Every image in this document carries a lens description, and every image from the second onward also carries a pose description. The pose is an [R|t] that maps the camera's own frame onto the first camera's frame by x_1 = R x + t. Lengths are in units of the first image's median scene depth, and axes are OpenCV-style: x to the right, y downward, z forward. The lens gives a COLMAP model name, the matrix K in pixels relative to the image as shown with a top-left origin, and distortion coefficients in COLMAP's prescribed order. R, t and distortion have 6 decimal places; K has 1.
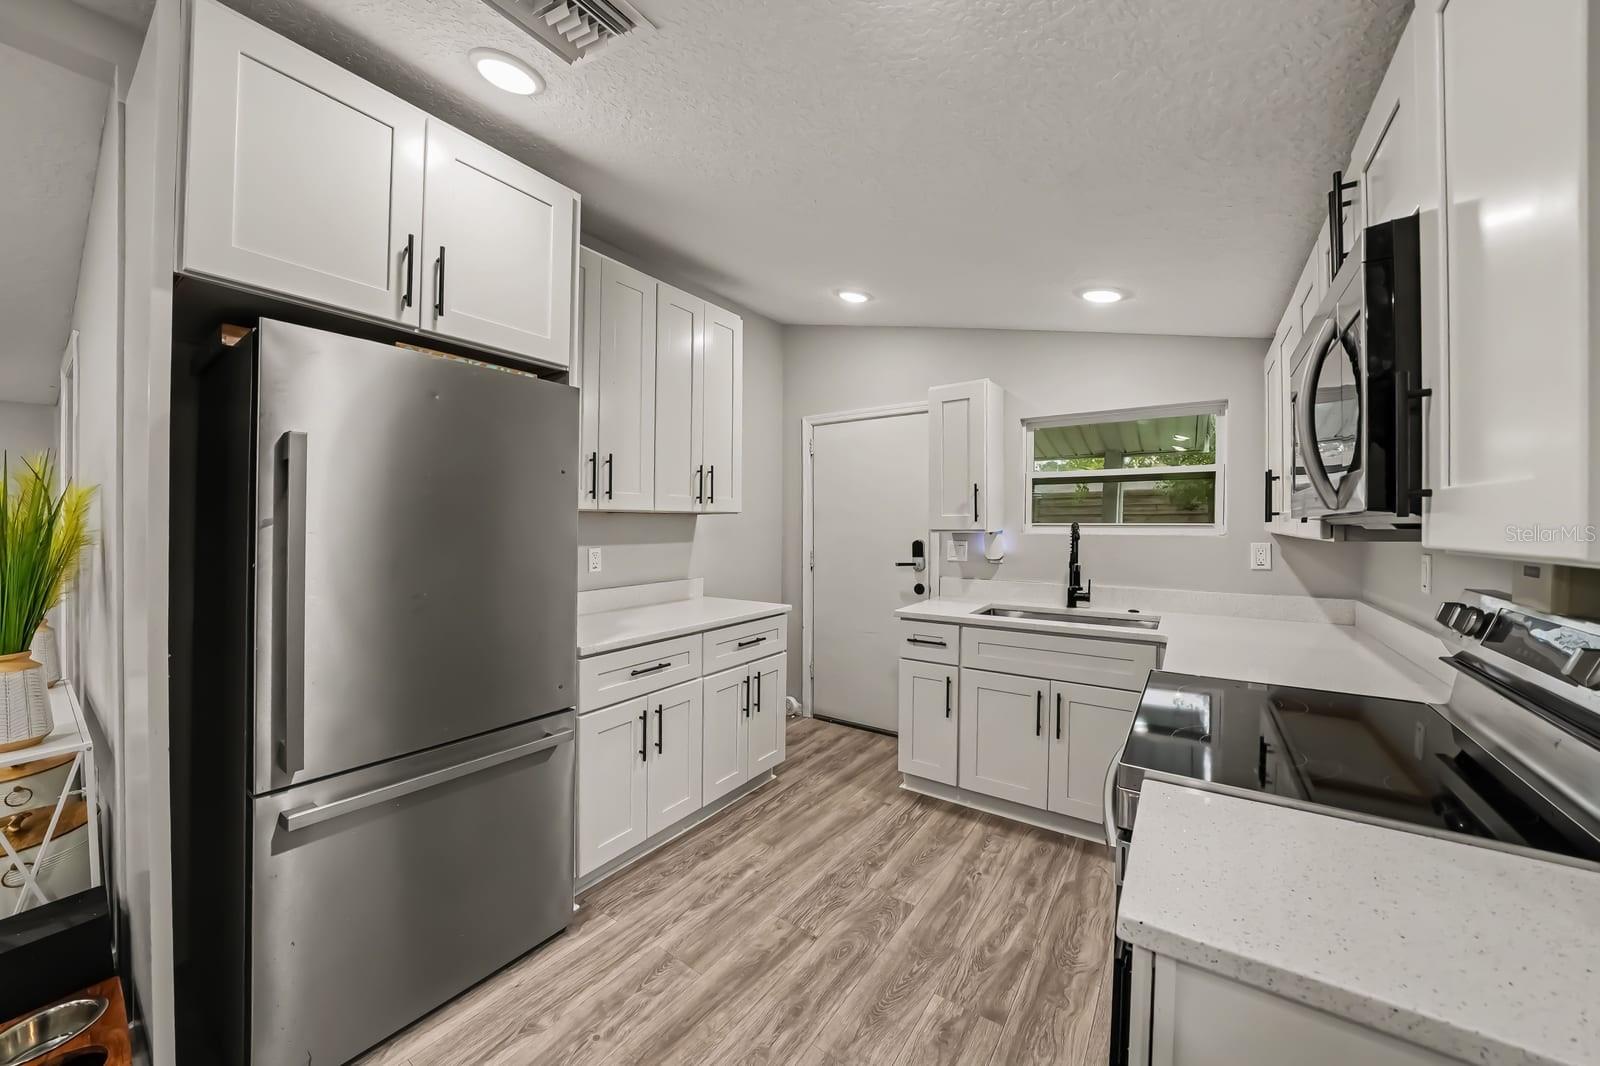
lens RADIAL K [[574.4, 0, 784.3], [0, 574.4, 539.7], [0, 0, 1]] dist [-0.020202, -0.000015]
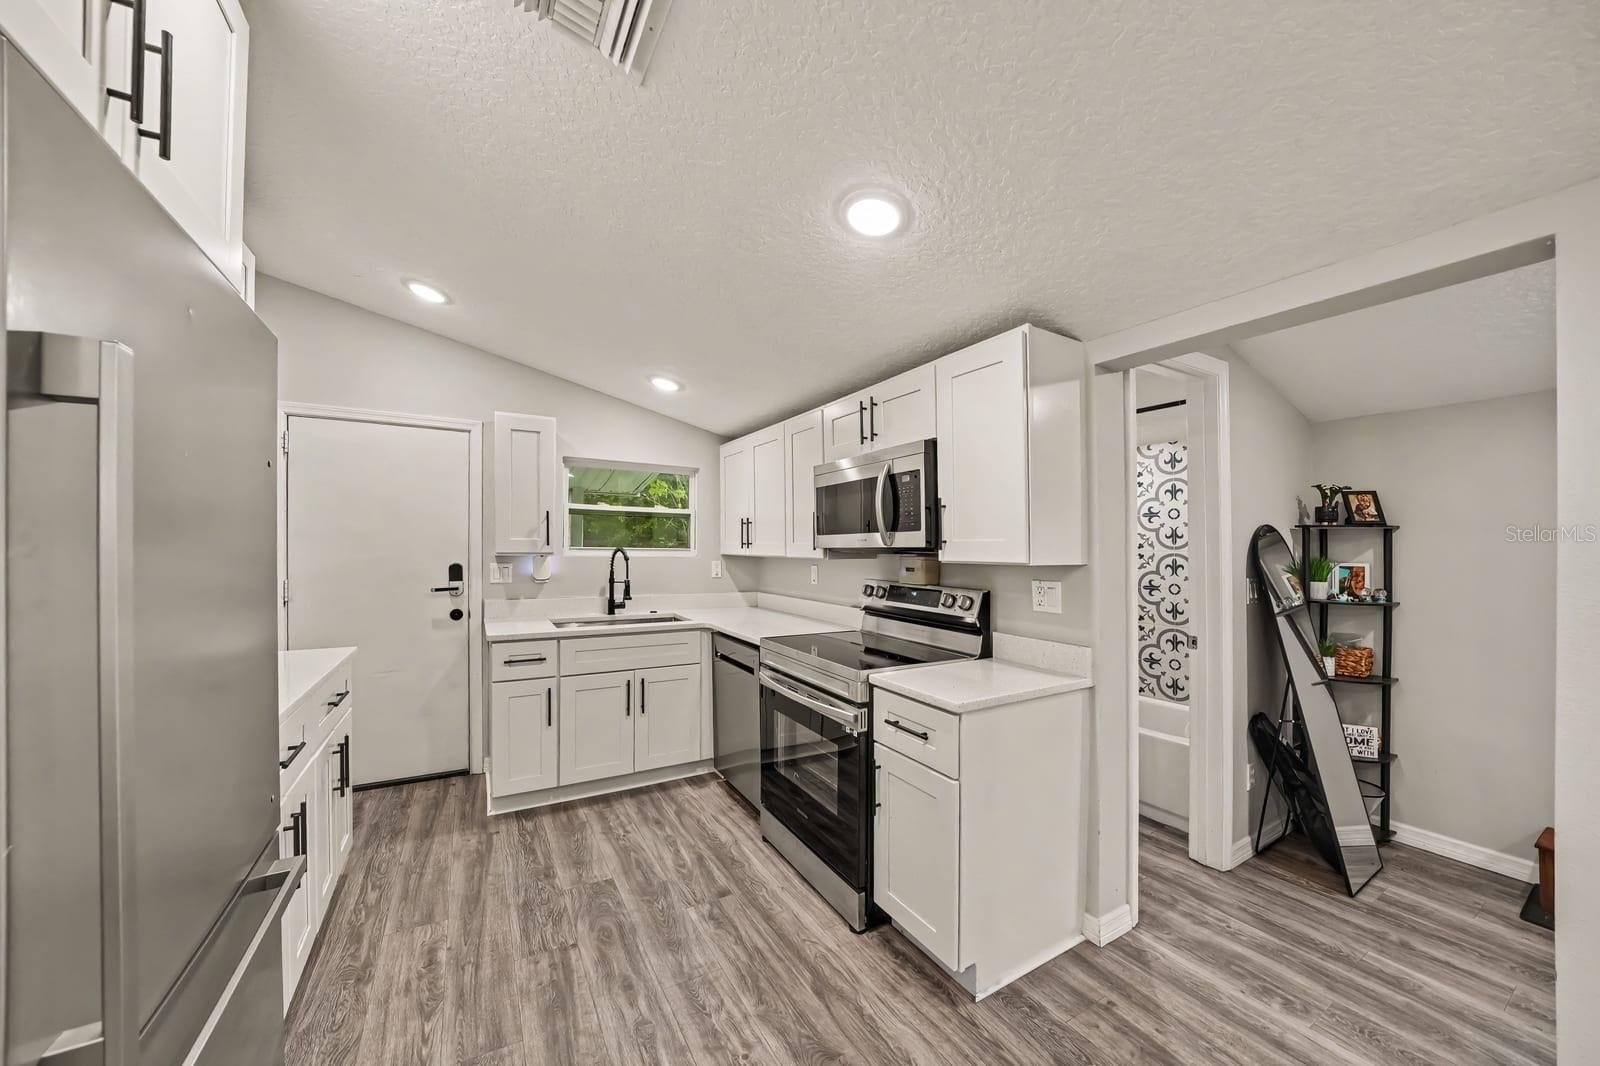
lens RADIAL K [[560.1, 0, 782.4], [0, 560.1, 555.3], [0, 0, 1]] dist [-0.013832, 0.000046]
pose [[0.425381, -0.003325, 0.905008, -0.588032], [0.012328, 0.999922, -0.002121, -0.005989], [-0.904930, 0.012059, 0.425389, 0.178595]]
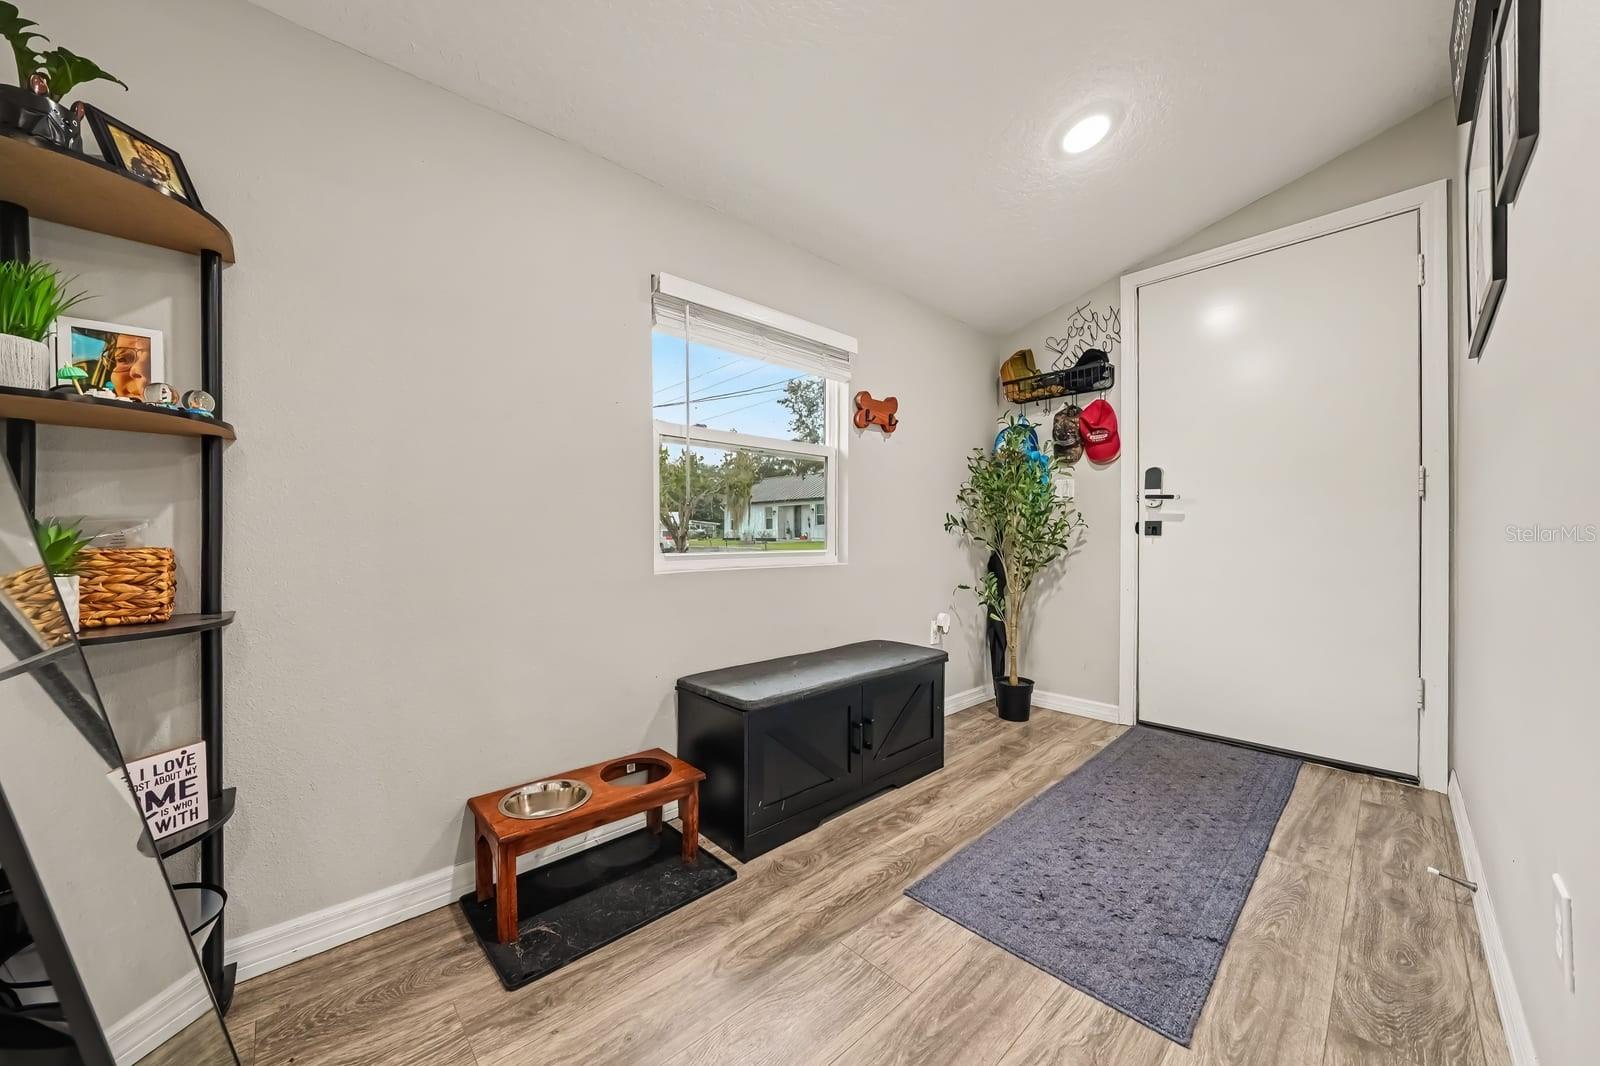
lens RADIAL K [[571.0, 0, 795.2], [0, 571.0, 526.9], [0, 0, 1]] dist [-0.000593, -0.000013]
pose [[-0.977521, -0.000352, 0.210840, 0.407544], [0.002726, 0.999894, 0.014305, 0.186116], [-0.210822, 0.014558, -0.977416, -0.101101]]
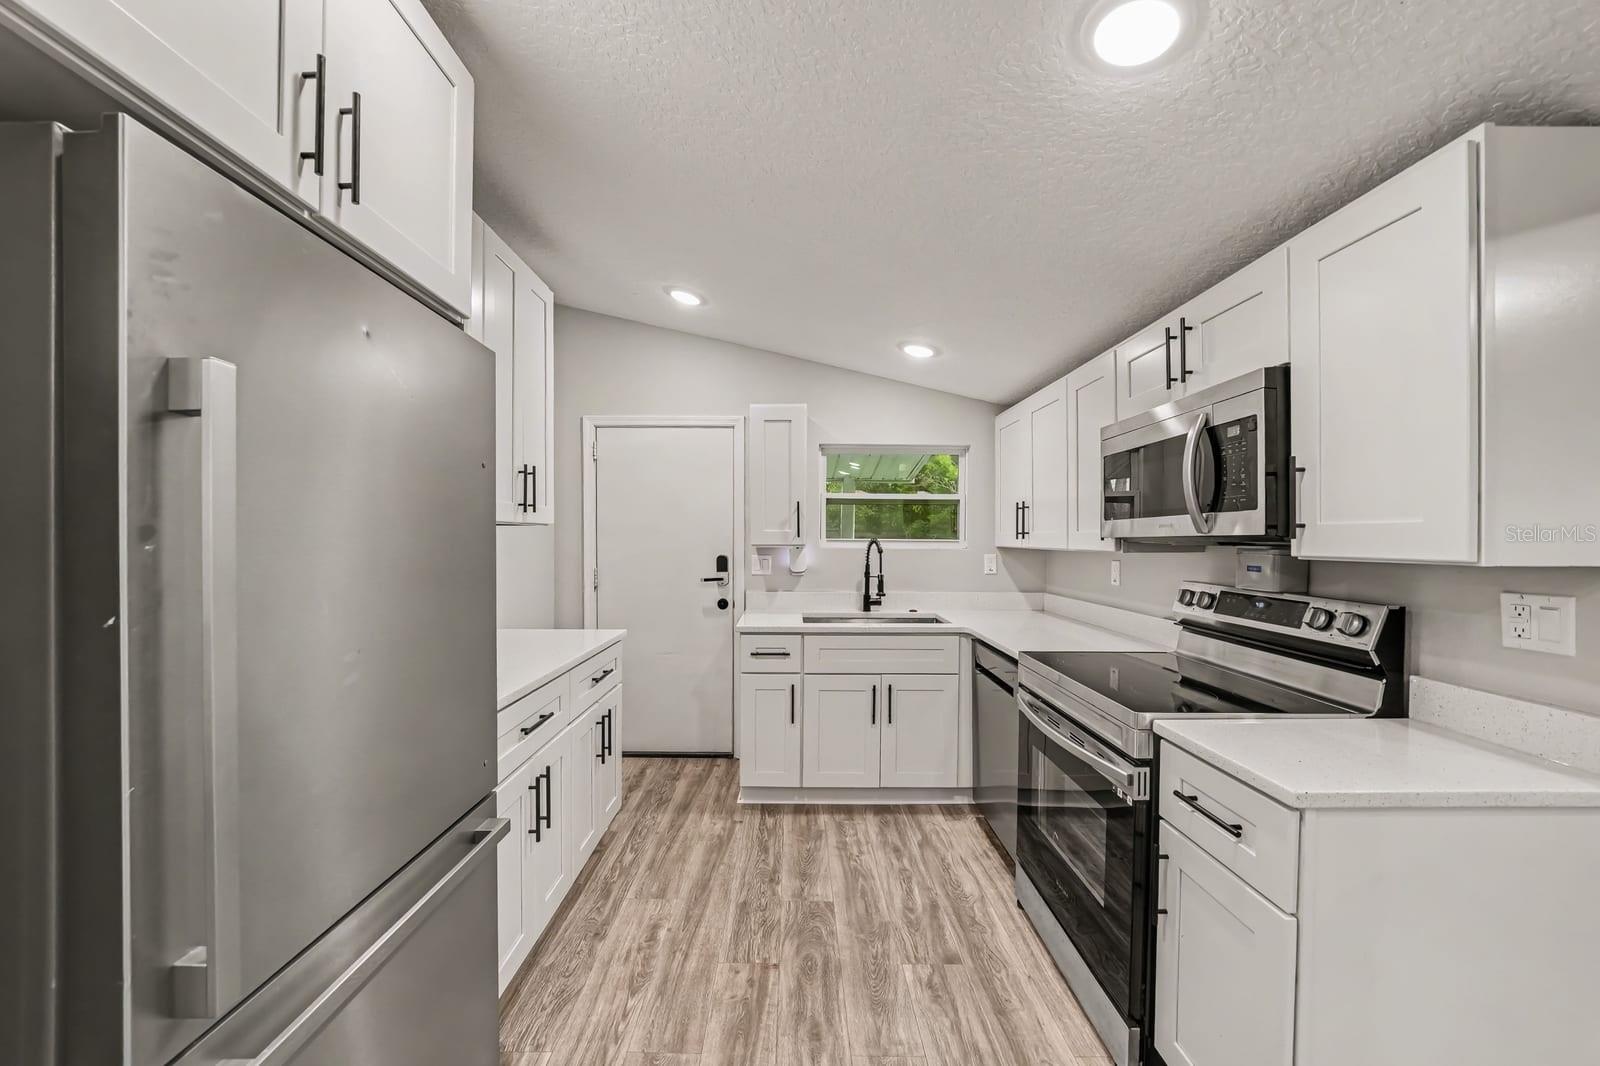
lens RADIAL K [[596.6, 0, 795.1], [0, 596.6, 559.7], [0, 0, 1]] dist [-0.007468, -0.000064]
pose [[0.811609, -0.014672, 0.584017, -0.420884], [0.009103, 0.999881, 0.012470, -0.004420], [-0.584131, -0.004805, 0.811645, 0.134534]]
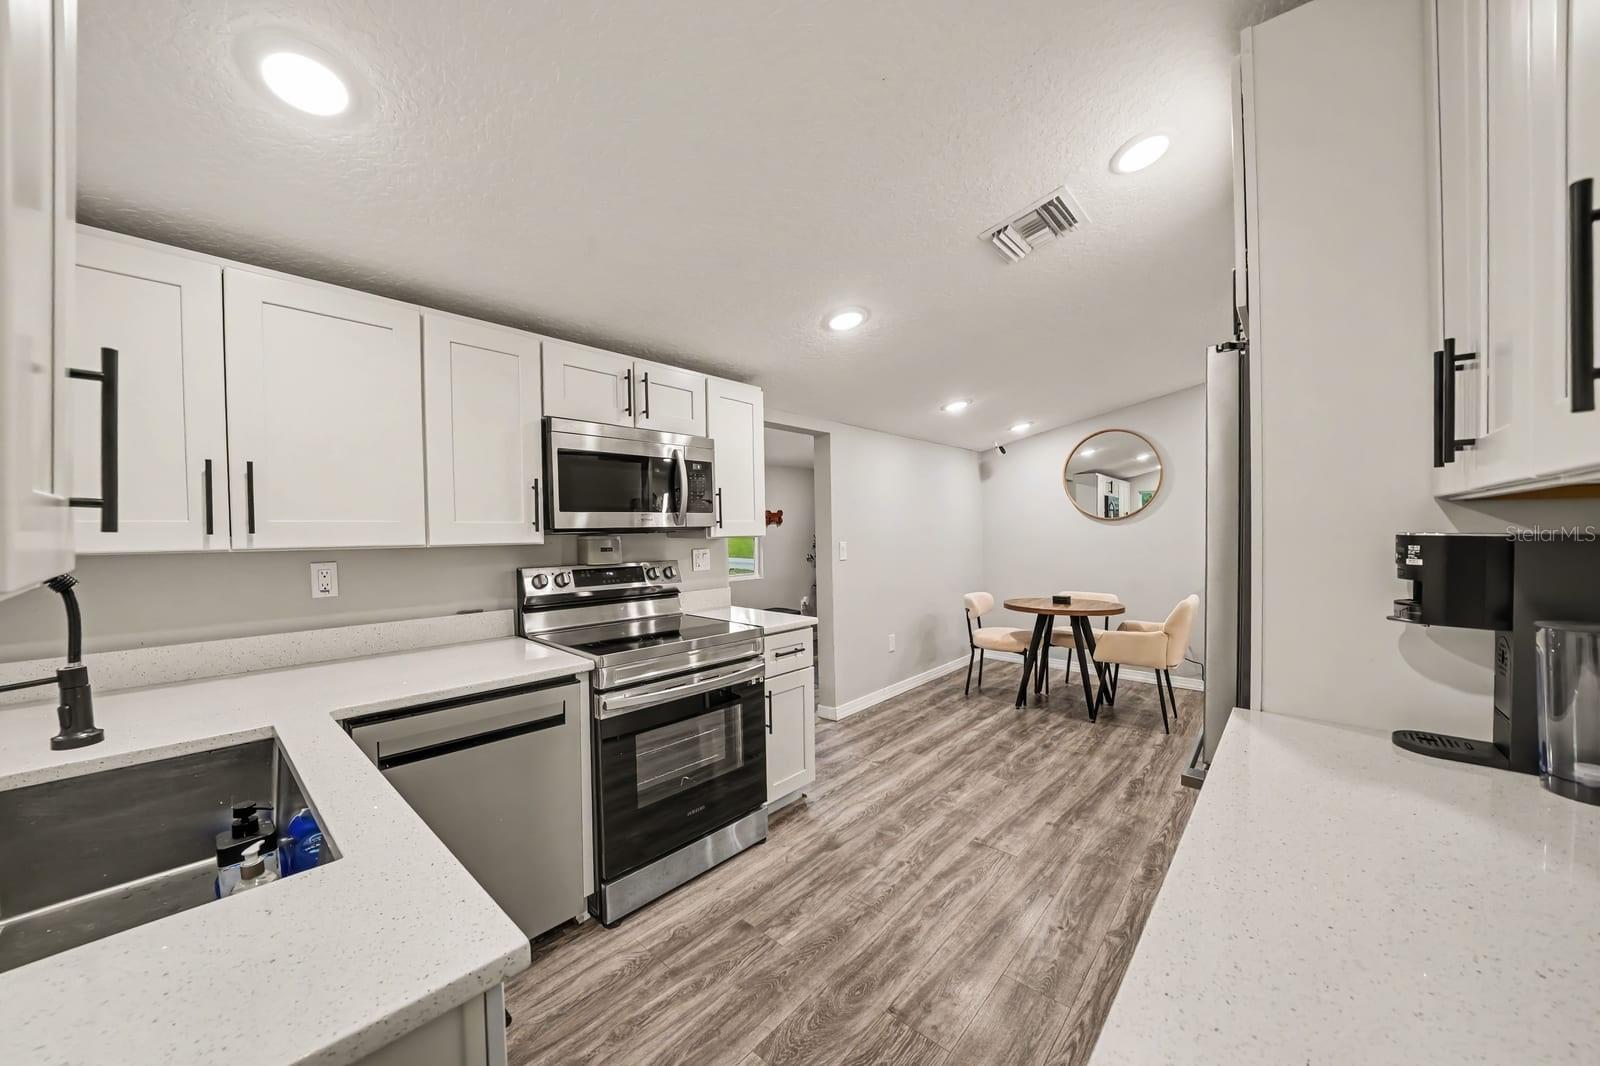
lens RADIAL K [[571.0, 0, 795.2], [0, 571.0, 526.9], [0, 0, 1]] dist [-0.000593, -0.000013]
pose [[-0.994892, -0.002002, 0.100920, 0.093673], [-0.000342, 0.999864, 0.016464, -0.039868], [-0.100940, 0.016345, -0.994758, 1.559390]]
